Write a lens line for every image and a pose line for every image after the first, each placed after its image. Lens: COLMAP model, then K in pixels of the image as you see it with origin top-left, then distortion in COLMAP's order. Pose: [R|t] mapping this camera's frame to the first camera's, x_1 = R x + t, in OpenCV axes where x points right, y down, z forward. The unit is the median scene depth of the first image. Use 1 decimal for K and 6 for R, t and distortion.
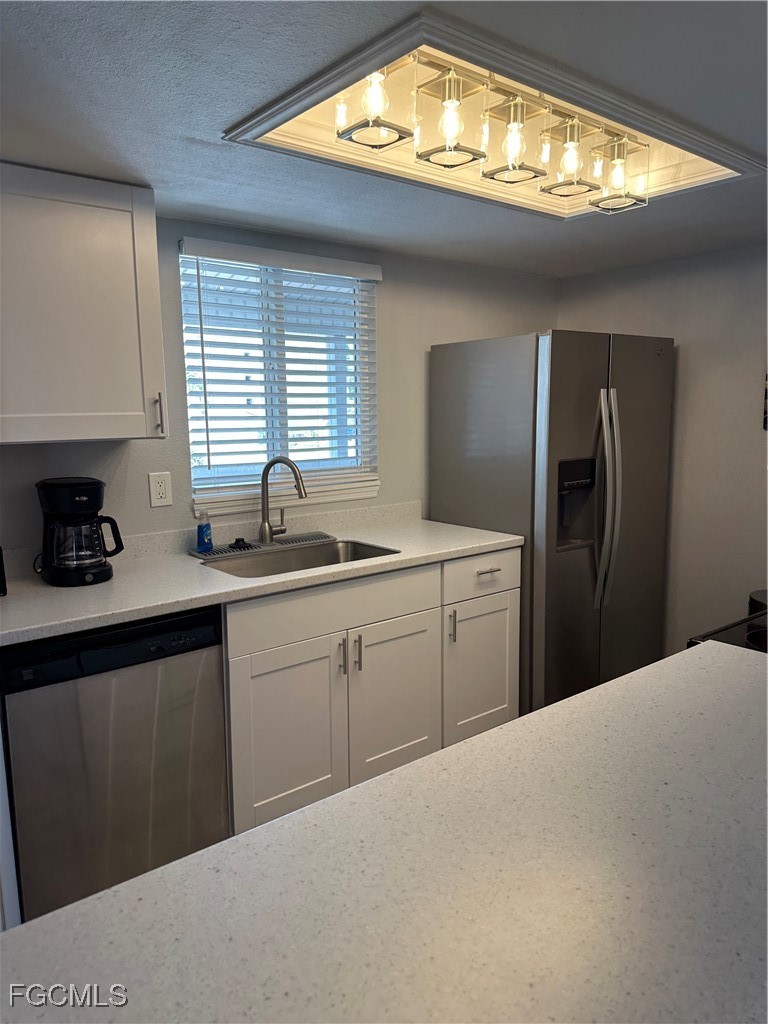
lens RADIAL K [[731.0, 0, 379.4], [0, 731.0, 518.1], [0, 0, 1]] dist [0.056230, -0.049983]
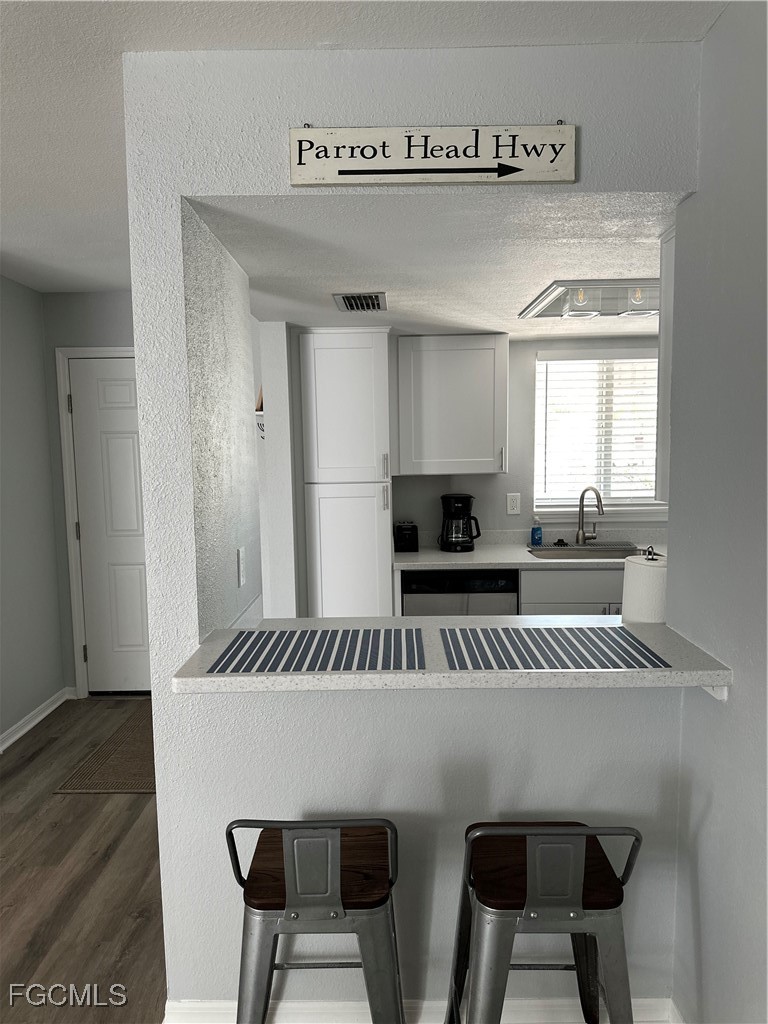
lens RADIAL K [[731.0, 0, 386.7], [0, 731.0, 511.9], [0, 0, 1]] dist [0.056230, -0.049983]
pose [[0.768482, 0.054737, -0.637526, 0.531679], [-0.091923, 0.995444, -0.025338, 0.045679], [0.633234, 0.078075, 0.770012, -0.445410]]
